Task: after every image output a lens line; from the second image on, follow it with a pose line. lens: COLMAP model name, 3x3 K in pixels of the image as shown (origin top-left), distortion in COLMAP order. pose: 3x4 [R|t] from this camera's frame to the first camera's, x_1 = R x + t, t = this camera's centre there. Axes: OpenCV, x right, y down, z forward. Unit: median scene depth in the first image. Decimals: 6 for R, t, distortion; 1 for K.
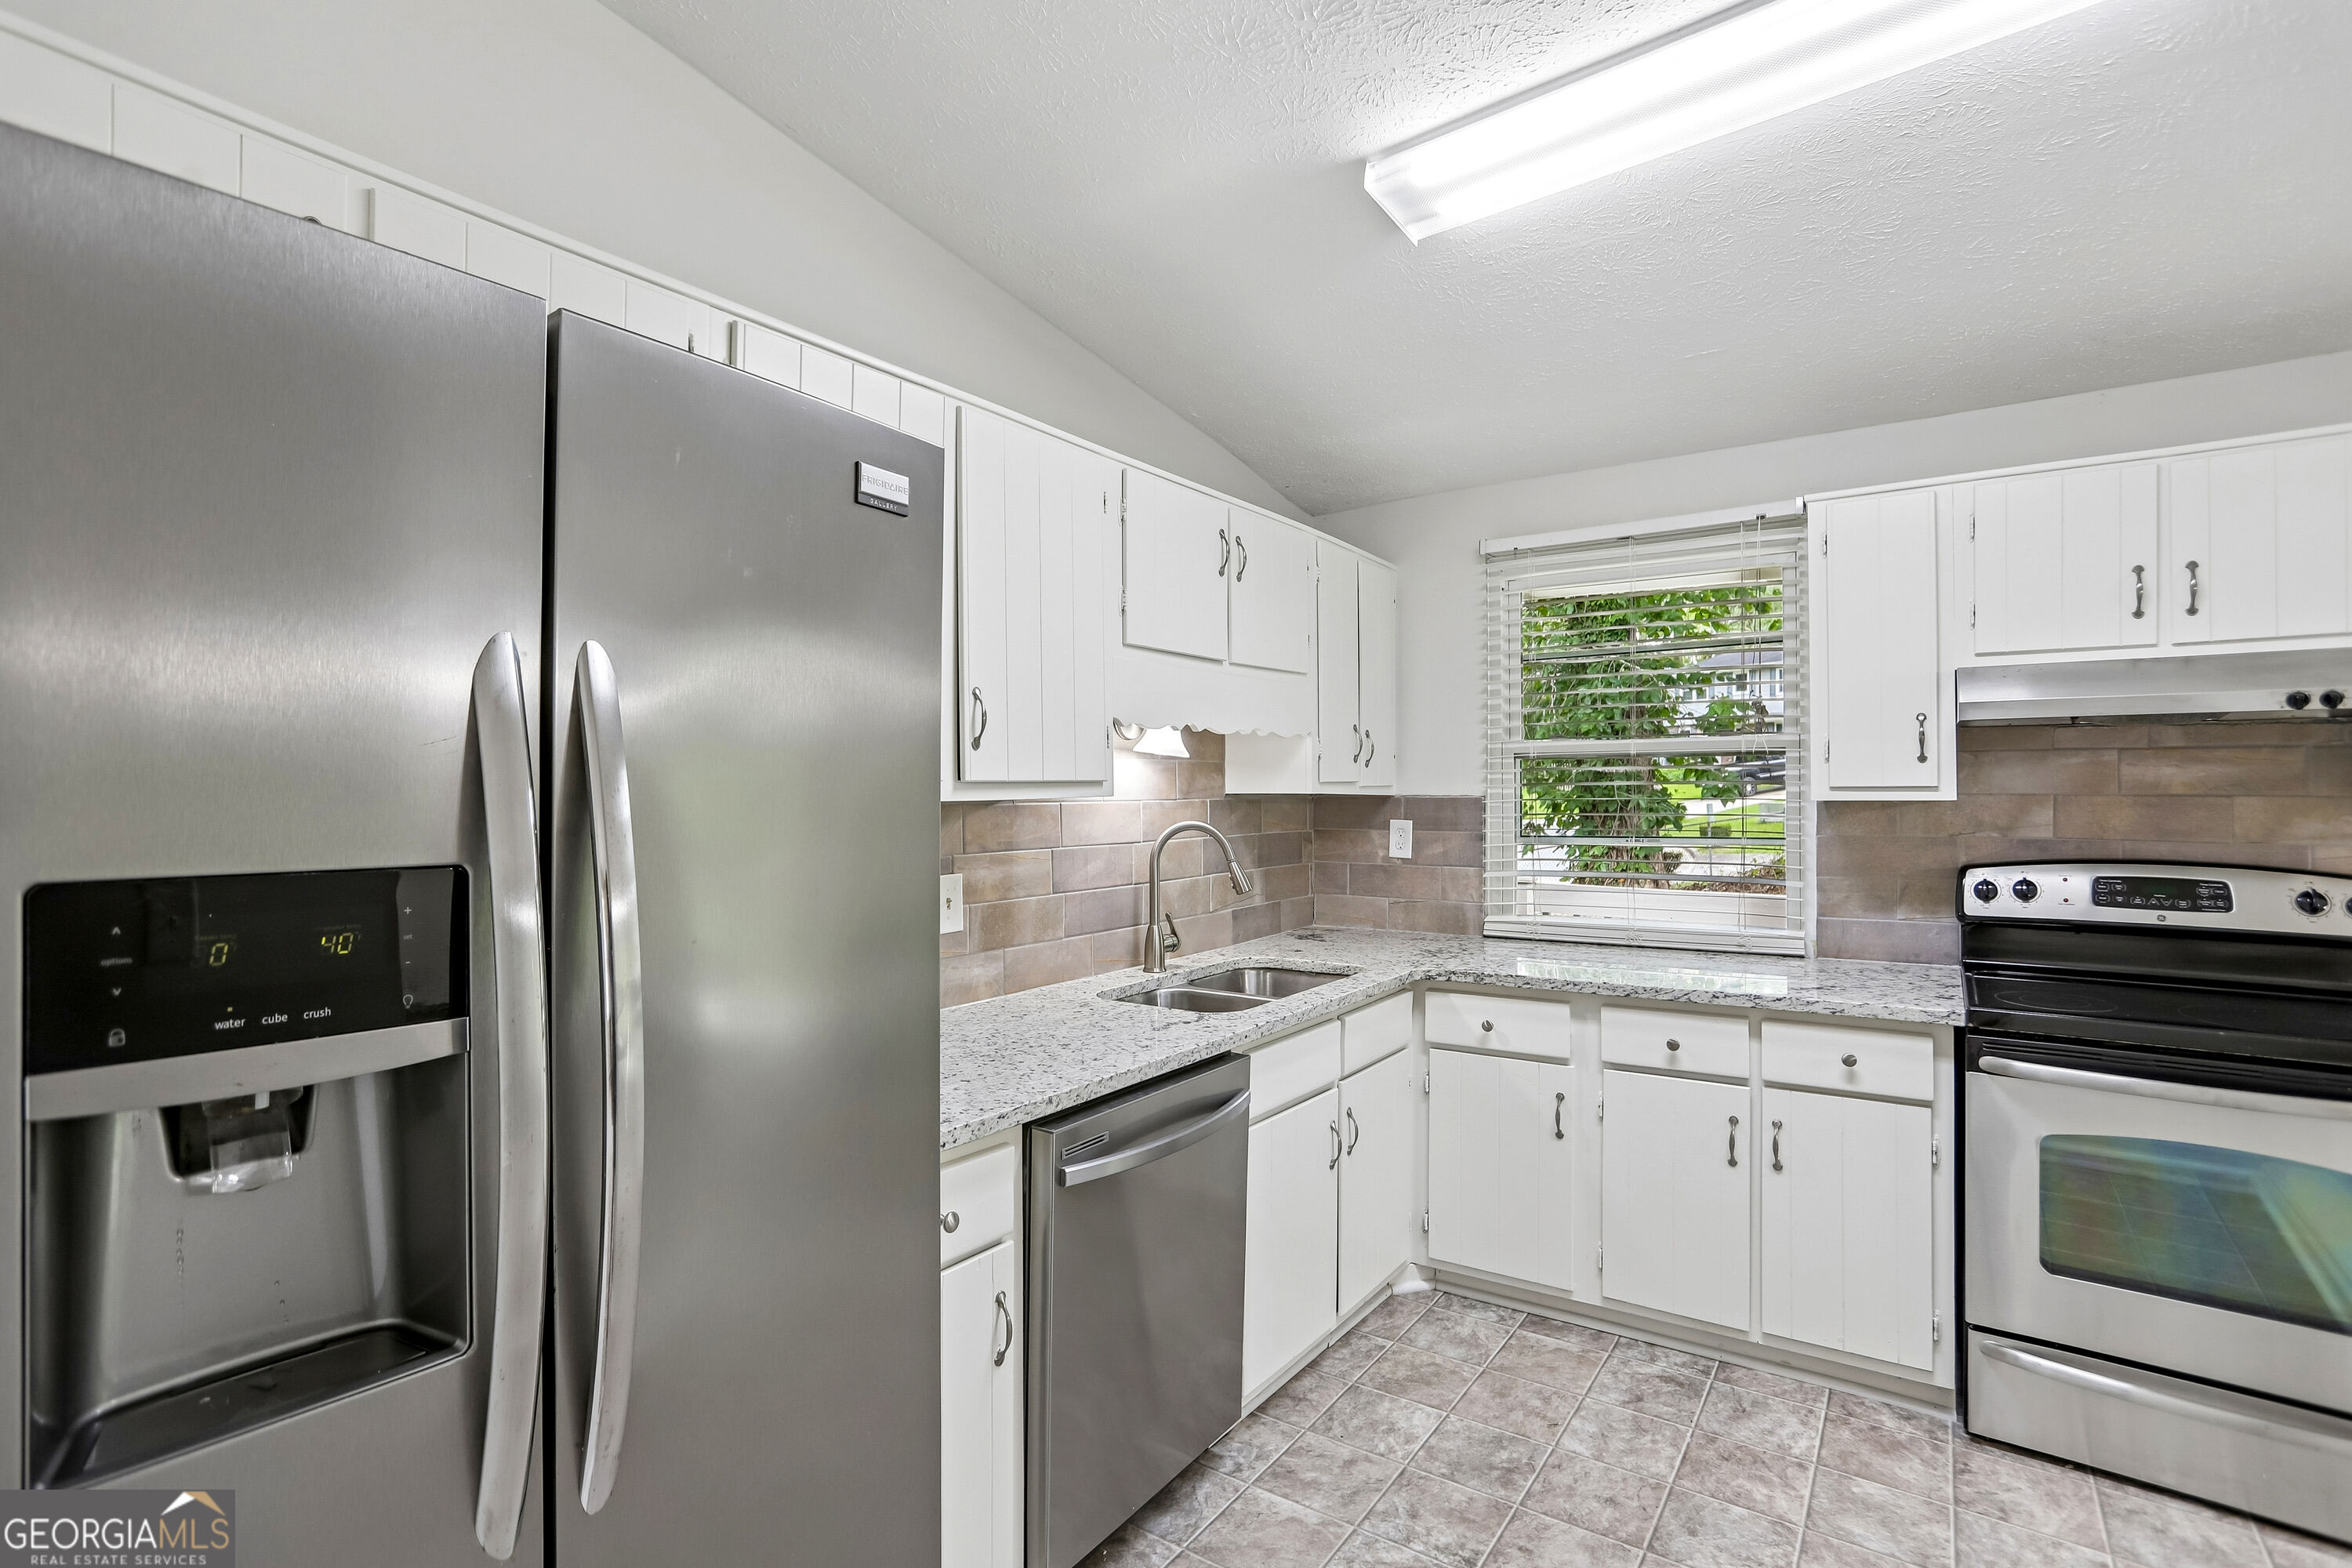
lens RADIAL K [[1109.9, 0, 1149.0], [0, 1109.9, 784.8], [0, 0, 1]] dist [-0.054510, 0.018526]
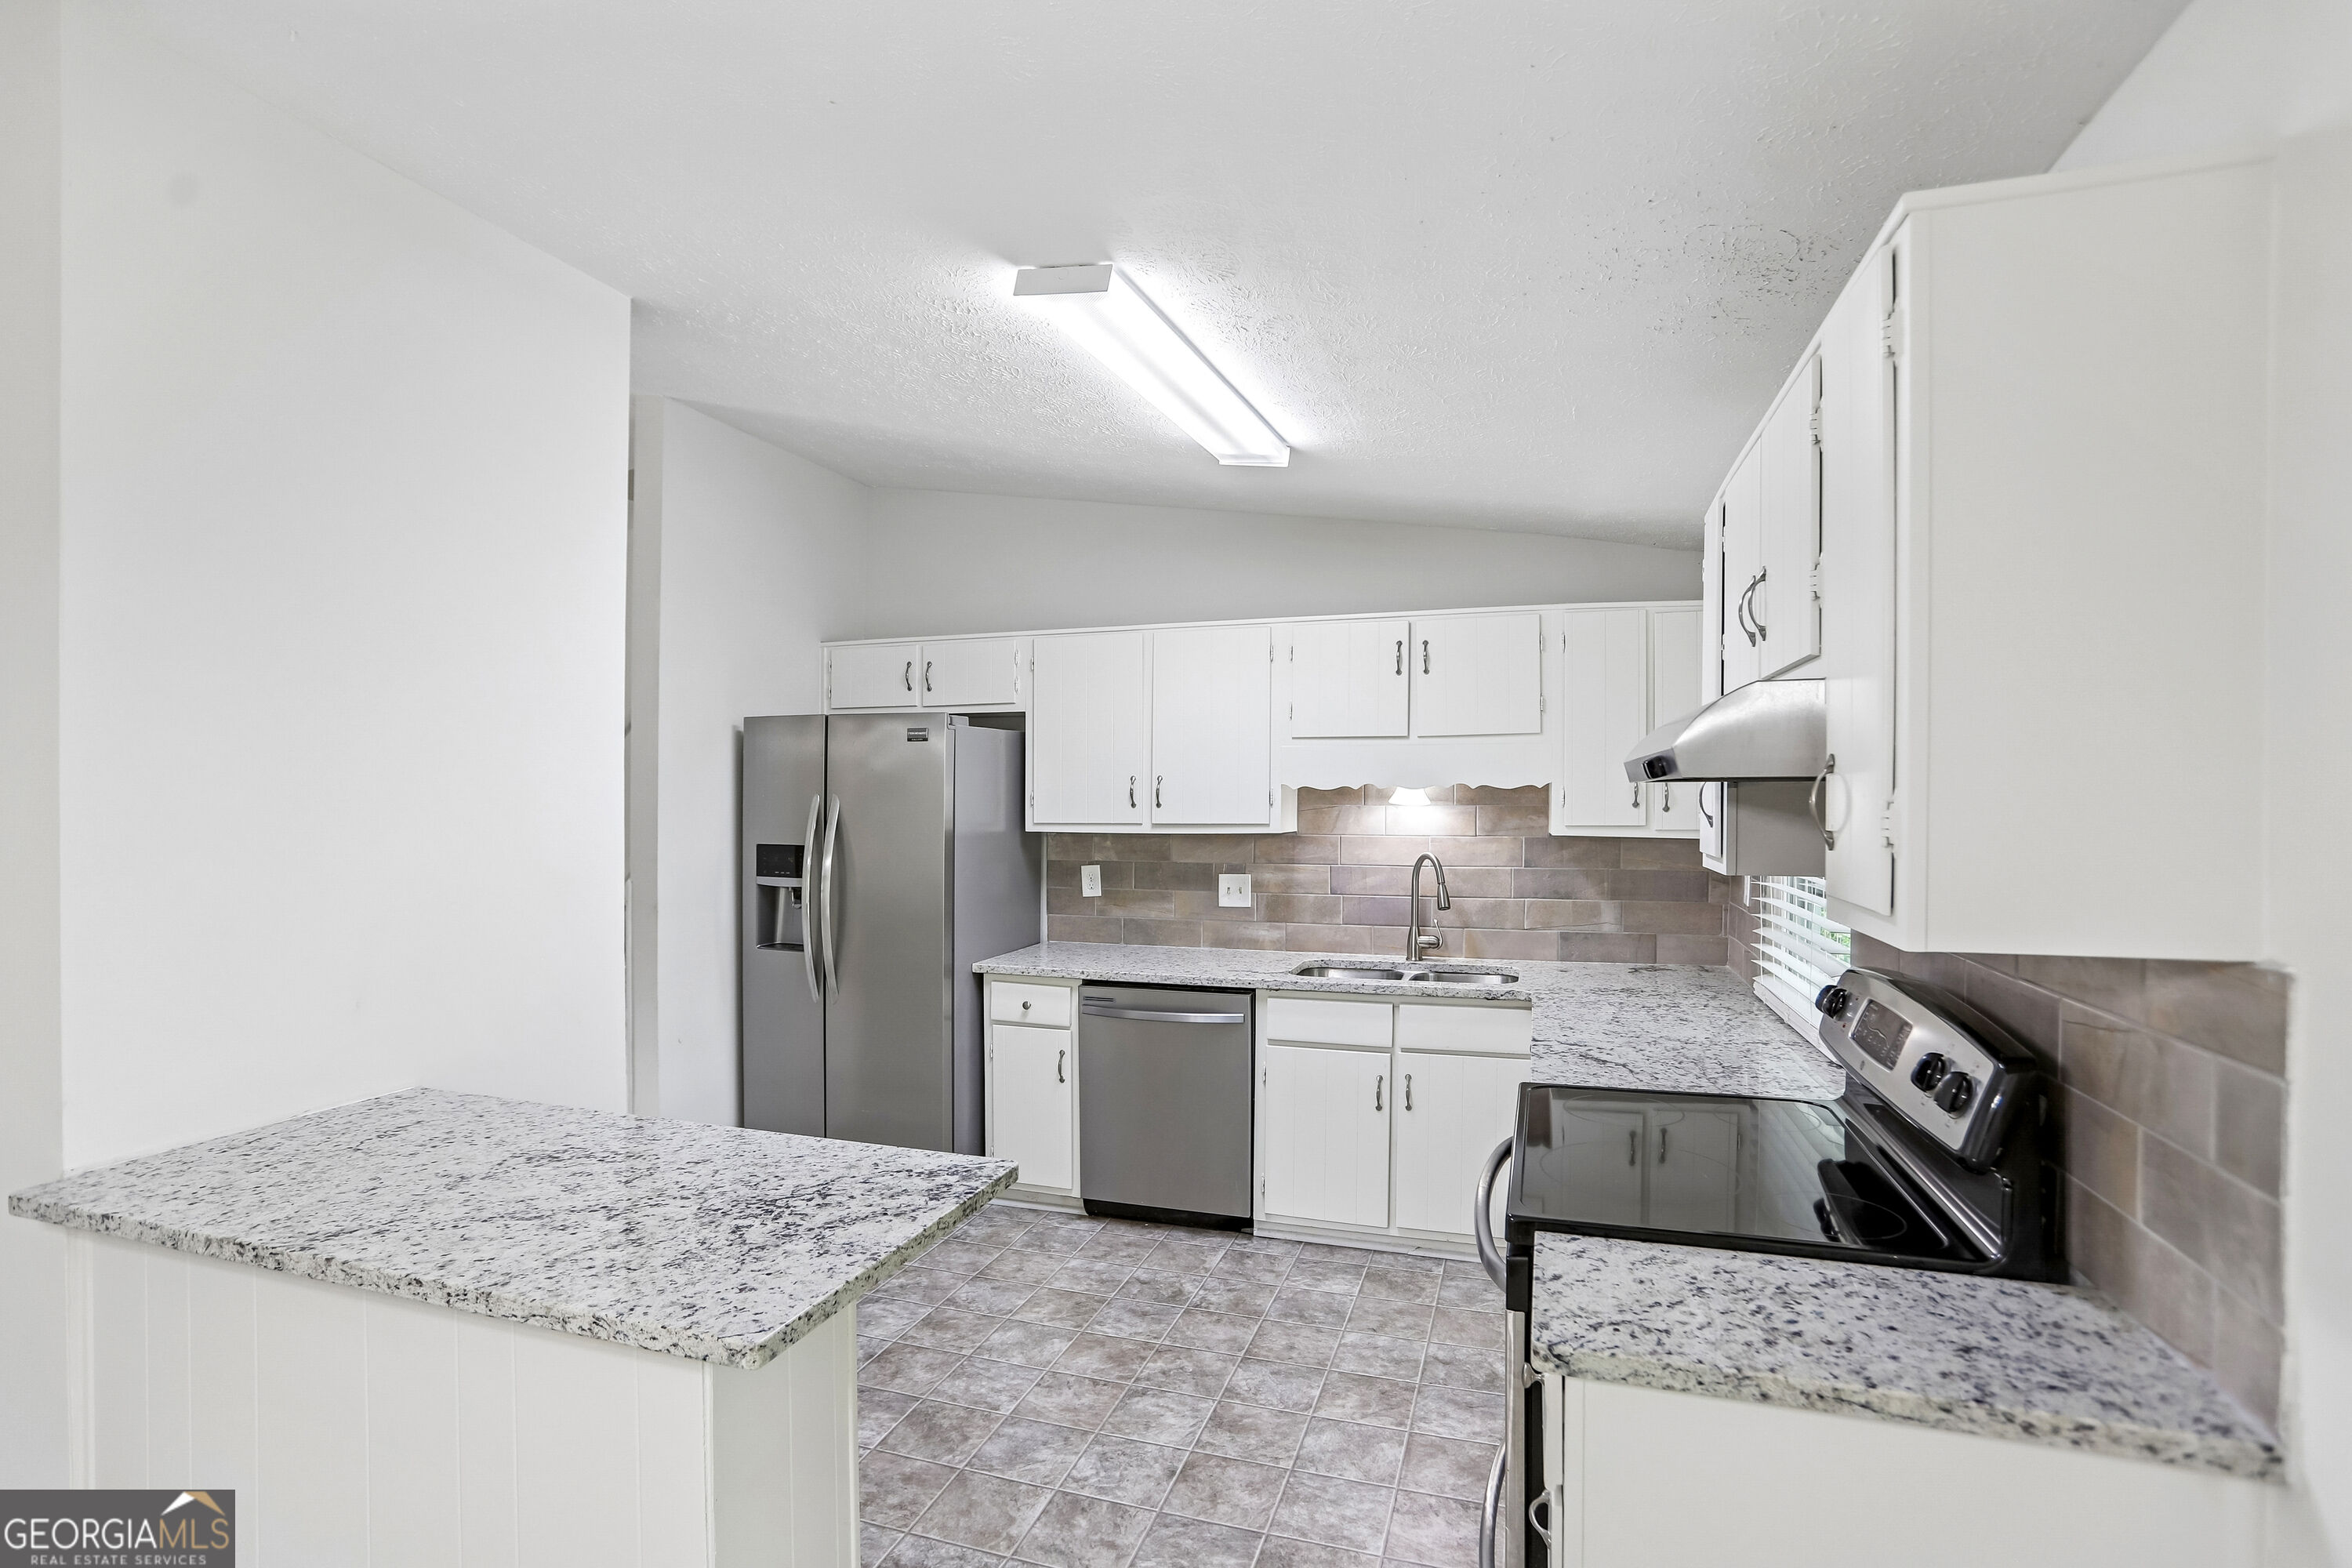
lens RADIAL K [[1109.9, 0, 1179.7], [0, 1109.9, 814.5], [0, 0, 1]] dist [-0.054510, 0.018526]
pose [[0.317305, 0.021954, -0.948069, 1.367138], [0.003403, 0.999699, 0.024288, -0.052713], [0.948317, -0.010932, 0.317135, 0.331908]]
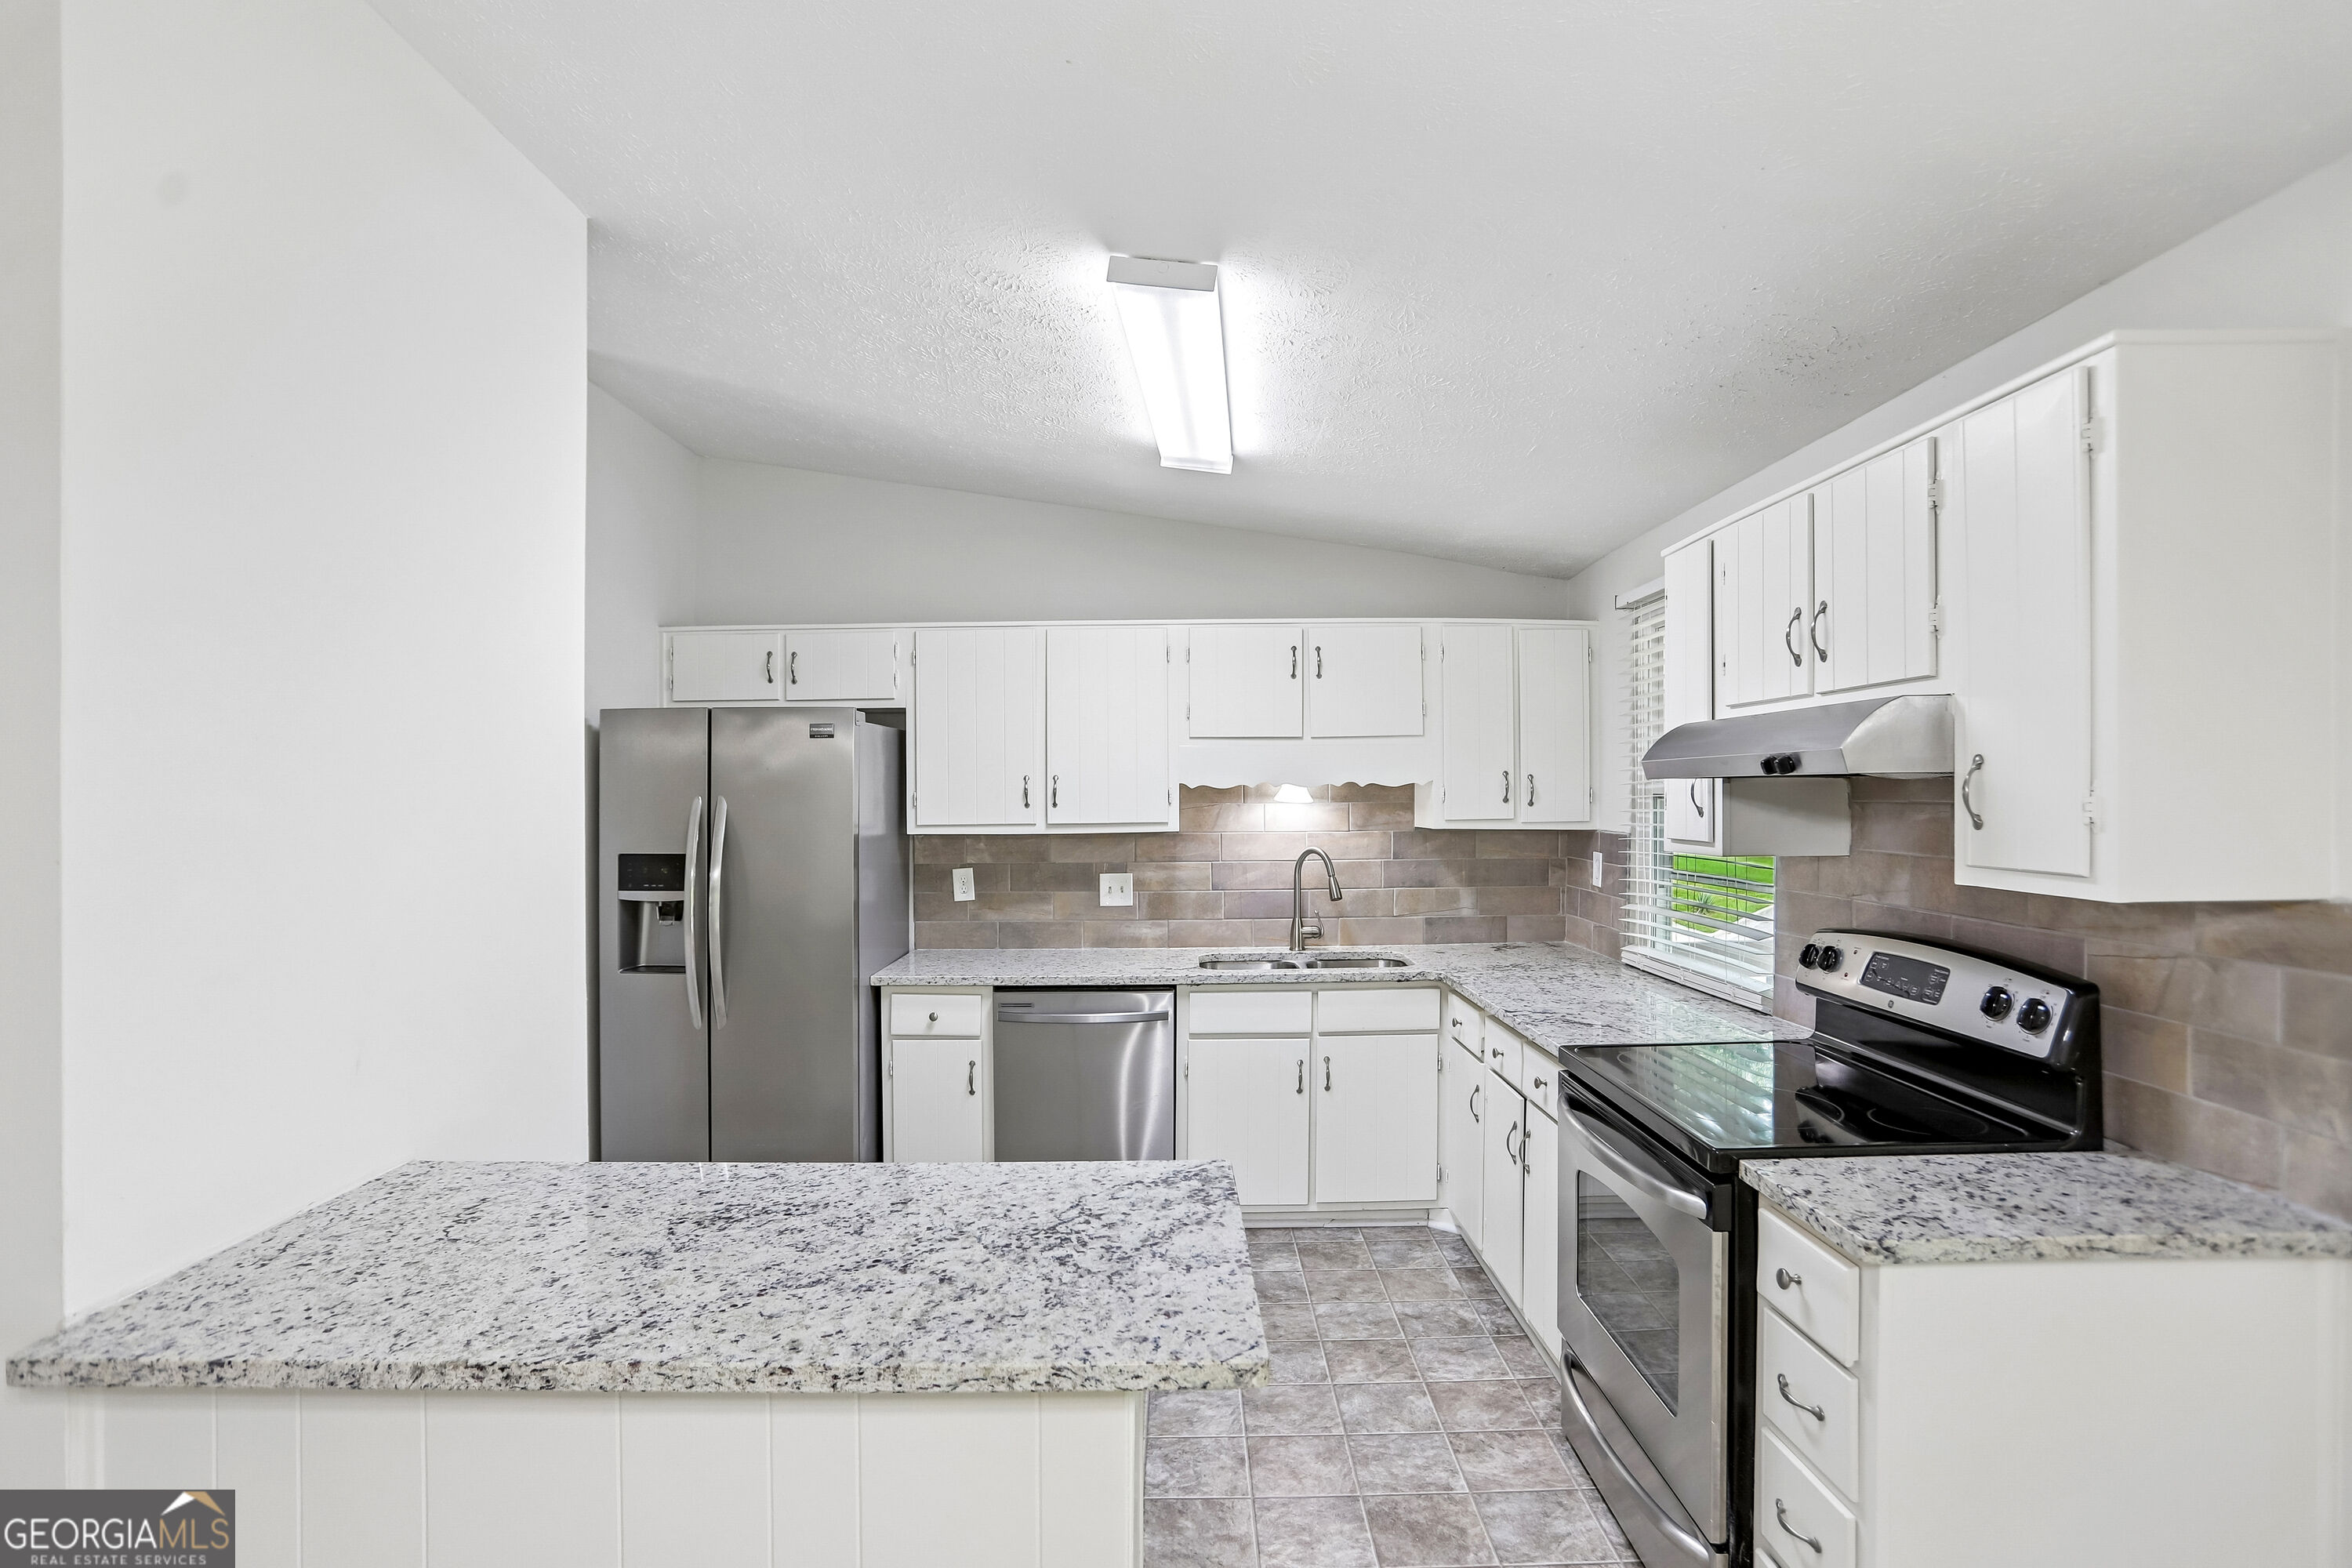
lens RADIAL K [[1109.9, 0, 1186.3], [0, 1109.9, 814.0], [0, 0, 1]] dist [-0.054510, 0.018526]
pose [[0.599572, 0.014173, -0.800195, 1.216389], [0.008882, 0.999664, 0.024362, -0.051705], [0.800272, -0.021714, 0.599244, 0.024171]]
